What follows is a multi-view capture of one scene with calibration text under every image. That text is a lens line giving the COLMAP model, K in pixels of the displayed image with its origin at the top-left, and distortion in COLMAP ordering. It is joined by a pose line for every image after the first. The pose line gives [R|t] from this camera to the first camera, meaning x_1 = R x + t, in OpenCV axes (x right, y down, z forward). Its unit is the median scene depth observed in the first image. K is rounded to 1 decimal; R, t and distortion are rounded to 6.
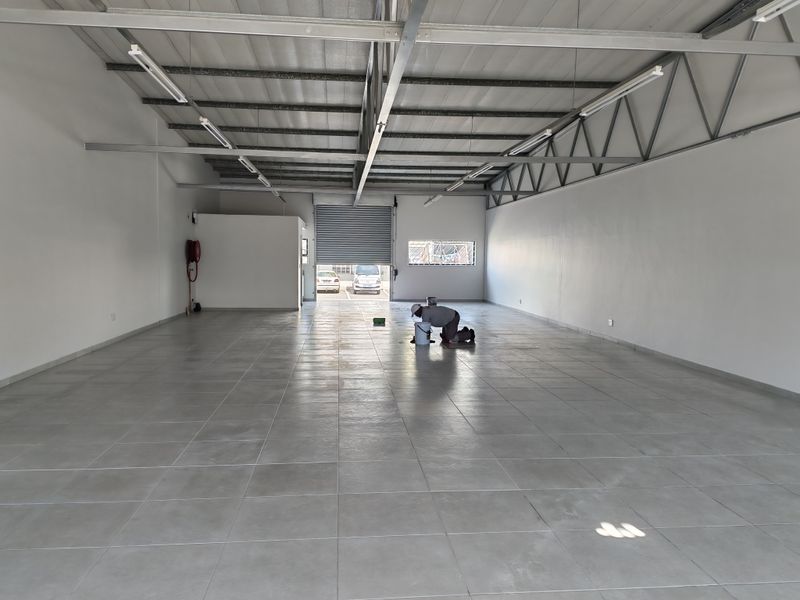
lens RADIAL K [[626.9, 0, 401.8], [0, 626.9, 295.2], [0, 0, 1]] dist [0.142922, -0.184794]
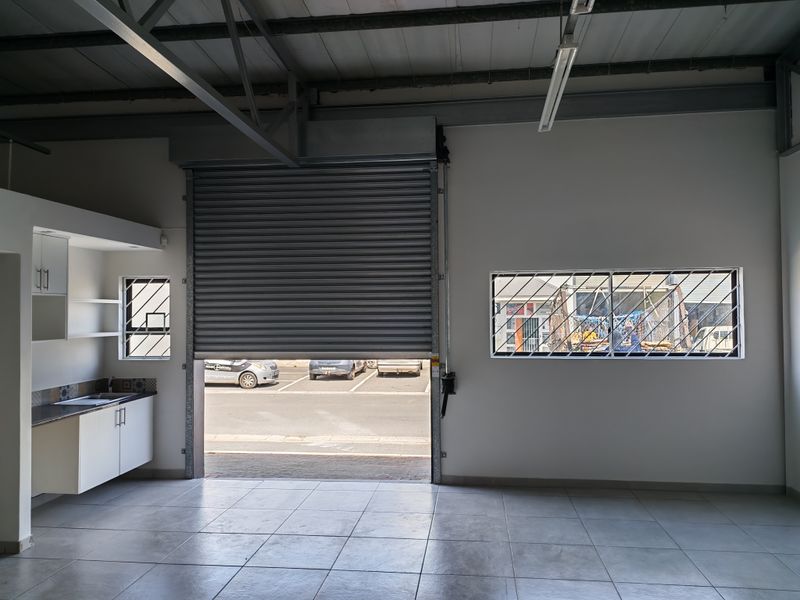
lens RADIAL K [[626.9, 0, 401.8], [0, 626.9, 295.2], [0, 0, 1]] dist [0.142922, -0.184794]
pose [[0.978609, -0.022233, -0.204527, 0.029744], [0.005784, 0.996724, -0.080673, -0.054275], [0.205650, 0.077764, 0.975531, 0.705999]]
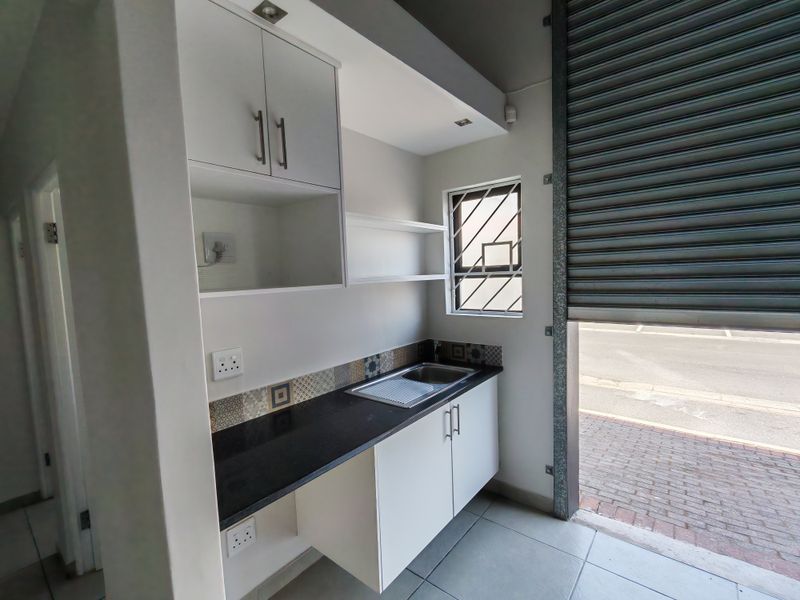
lens RADIAL K [[365.5, 0, 395.8], [0, 365.5, 303.2], [0, 0, 1]] dist [-0.000029, -0.000179]
pose [[0.718847, 0.017820, -0.694940, -0.098578], [0.007382, 0.999419, 0.033264, -0.056911], [0.695129, -0.029041, 0.718298, 0.887273]]
